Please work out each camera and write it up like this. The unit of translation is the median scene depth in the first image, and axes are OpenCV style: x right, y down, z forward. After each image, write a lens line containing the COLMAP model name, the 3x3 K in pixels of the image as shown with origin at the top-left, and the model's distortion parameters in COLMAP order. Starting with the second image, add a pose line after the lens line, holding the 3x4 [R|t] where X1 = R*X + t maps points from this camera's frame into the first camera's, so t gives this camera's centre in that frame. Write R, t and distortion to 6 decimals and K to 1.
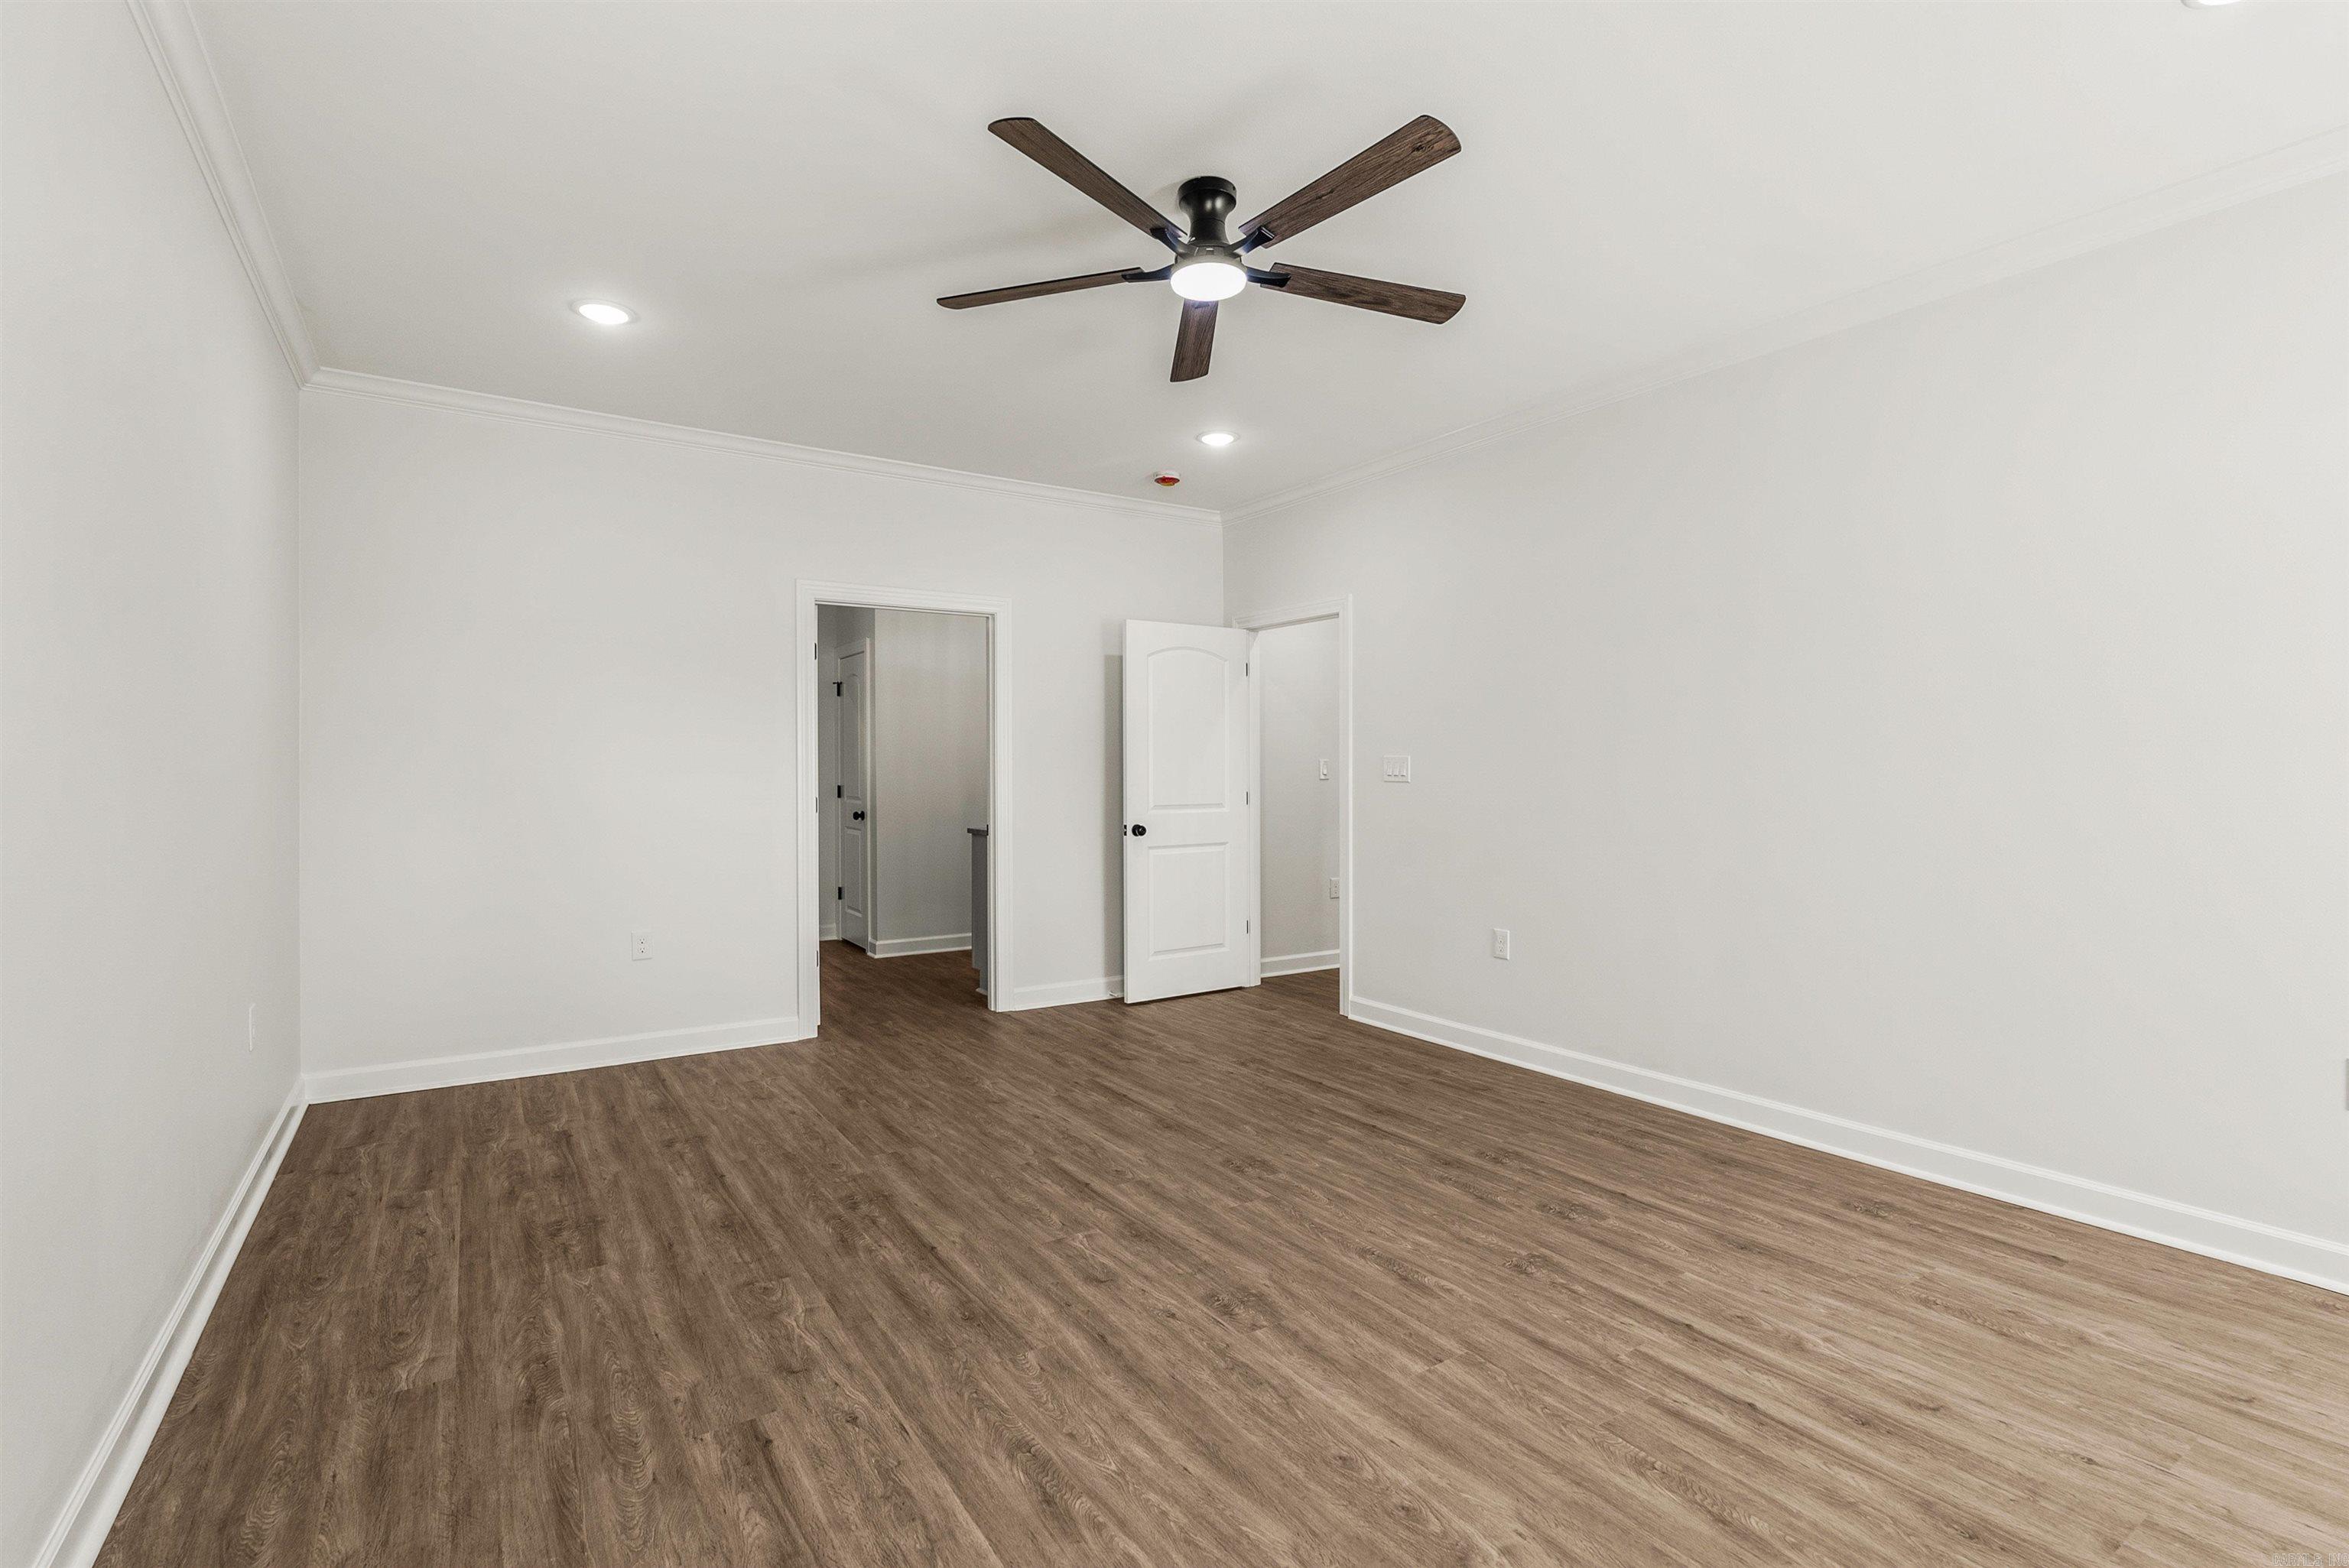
lens RADIAL K [[1074.3, 0, 1175.8], [0, 1074.3, 782.2], [0, 0, 1]] dist [0.043372, 0.000743]
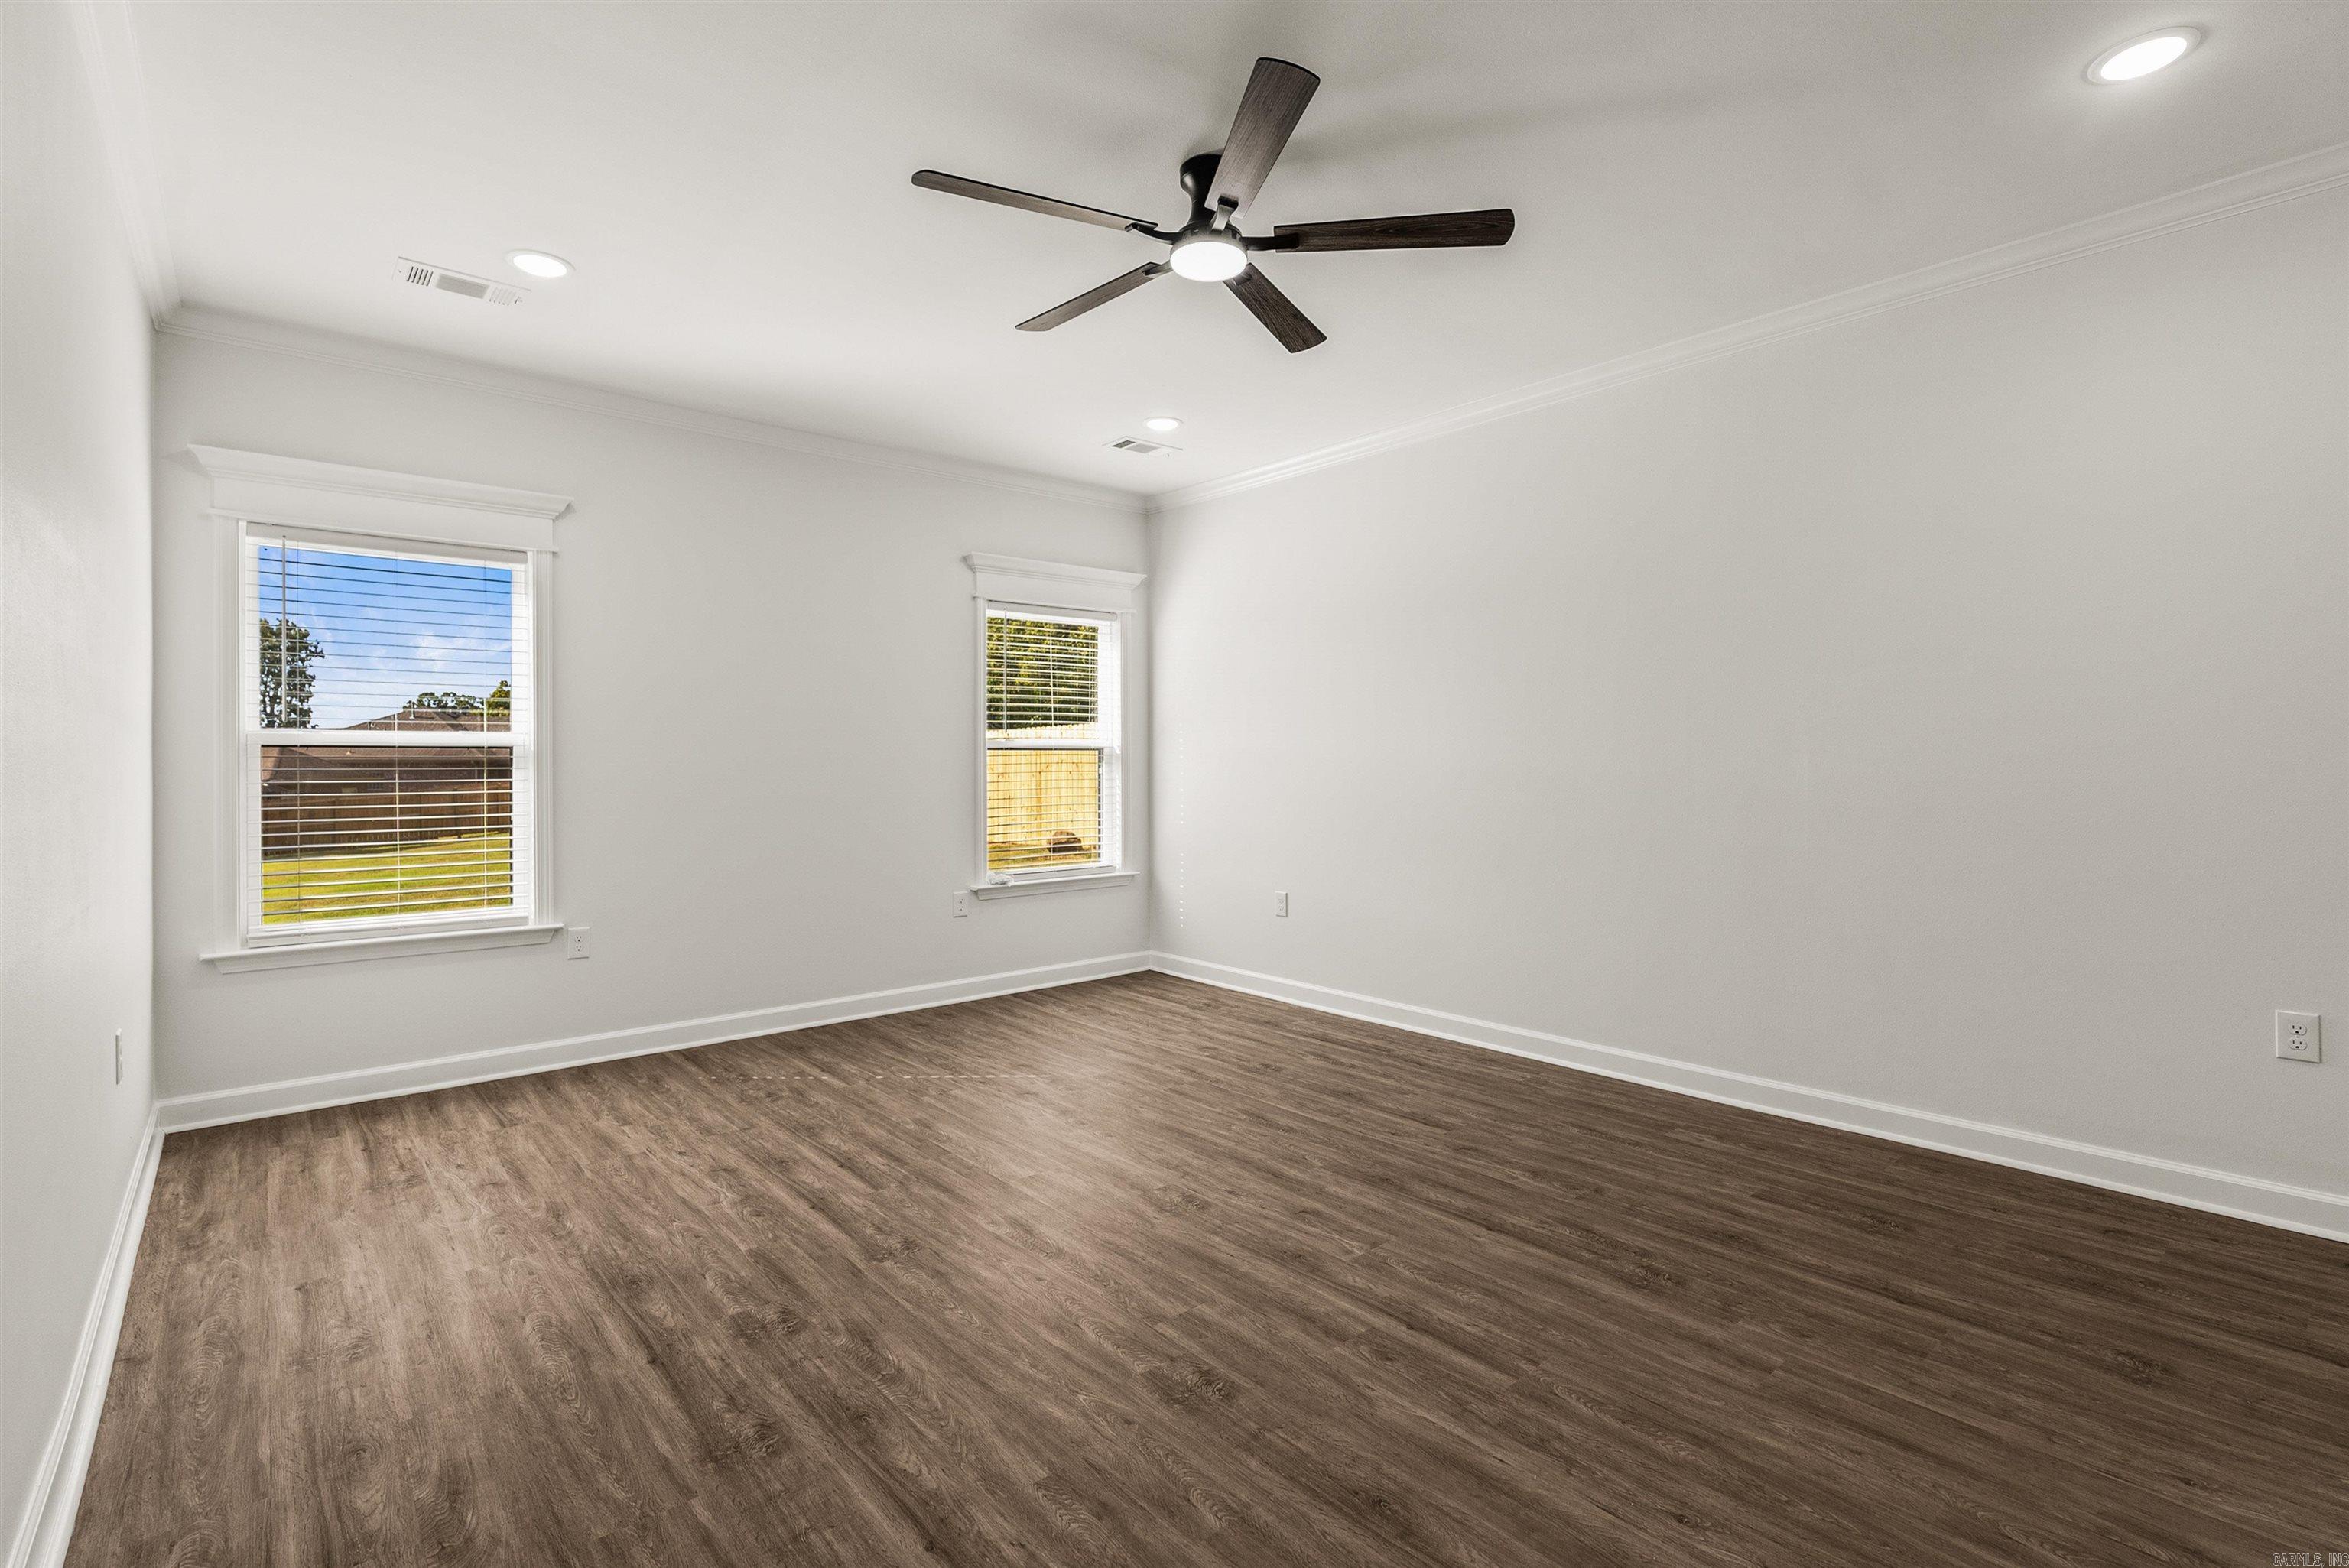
lens RADIAL K [[1074.3, 0, 1175.4], [0, 1074.3, 768.8], [0, 0, 1]] dist [0.043372, 0.000743]
pose [[-0.992491, 0.004035, -0.122250, 0.186566], [0.001795, 0.999829, 0.018432, -0.013709], [0.122304, 0.018074, -0.992328, 1.976958]]
